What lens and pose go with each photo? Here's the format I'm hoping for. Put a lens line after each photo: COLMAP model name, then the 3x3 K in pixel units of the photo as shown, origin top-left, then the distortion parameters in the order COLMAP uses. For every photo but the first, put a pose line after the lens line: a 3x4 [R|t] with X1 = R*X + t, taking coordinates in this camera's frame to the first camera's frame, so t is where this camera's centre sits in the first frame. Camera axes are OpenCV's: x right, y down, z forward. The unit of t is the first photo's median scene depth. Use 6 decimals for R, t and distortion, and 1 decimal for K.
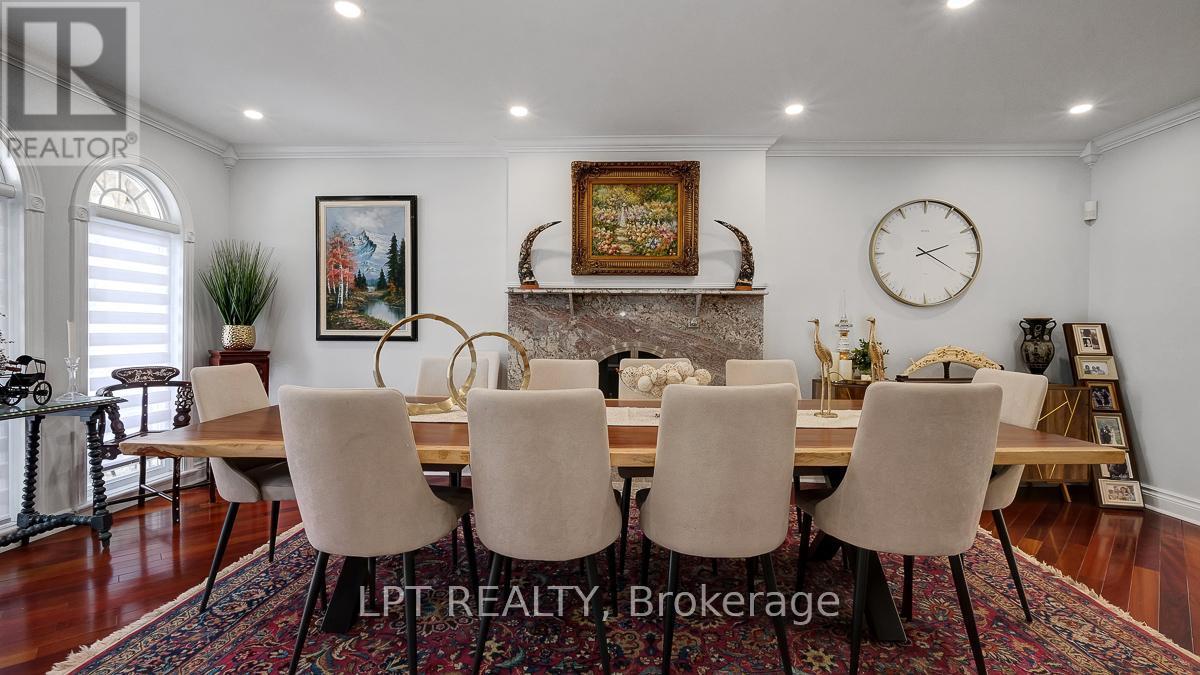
lens RADIAL K [[536.5, 0, 606.1], [0, 536.5, 336.6], [0, 0, 1]] dist [-0.002524, -0.002204]
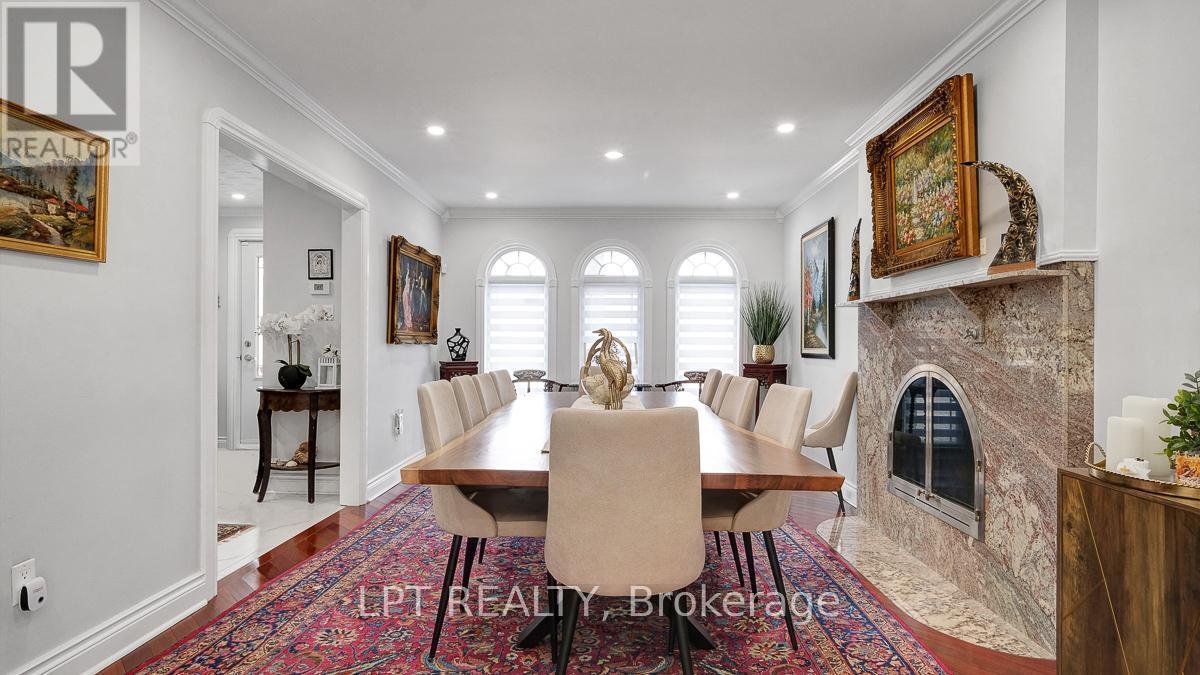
lens RADIAL K [[621.5, 0, 598.8], [0, 621.5, 341.4], [0, 0, 1]] dist [0.022044, 0.000657]
pose [[0.011933, -0.014010, -0.999831, 0.861572], [-0.014463, 0.999795, -0.014182, -0.001913], [0.999824, 0.014629, 0.011728, 0.563603]]
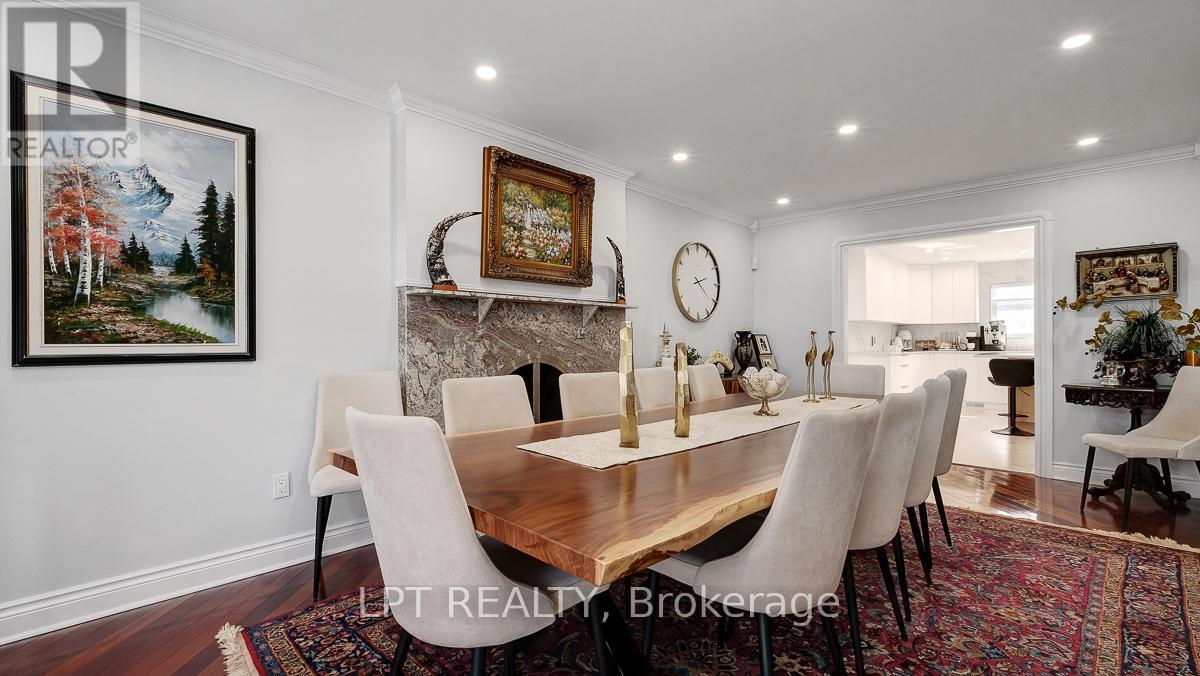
lens RADIAL K [[536.5, 0, 605.2], [0, 536.5, 340.3], [0, 0, 1]] dist [-0.002524, -0.002204]
pose [[0.658483, -0.005969, 0.752572, -0.577368], [0.014449, 0.999885, -0.004712, -0.006831], [-0.752457, 0.013977, 0.658493, 0.291190]]
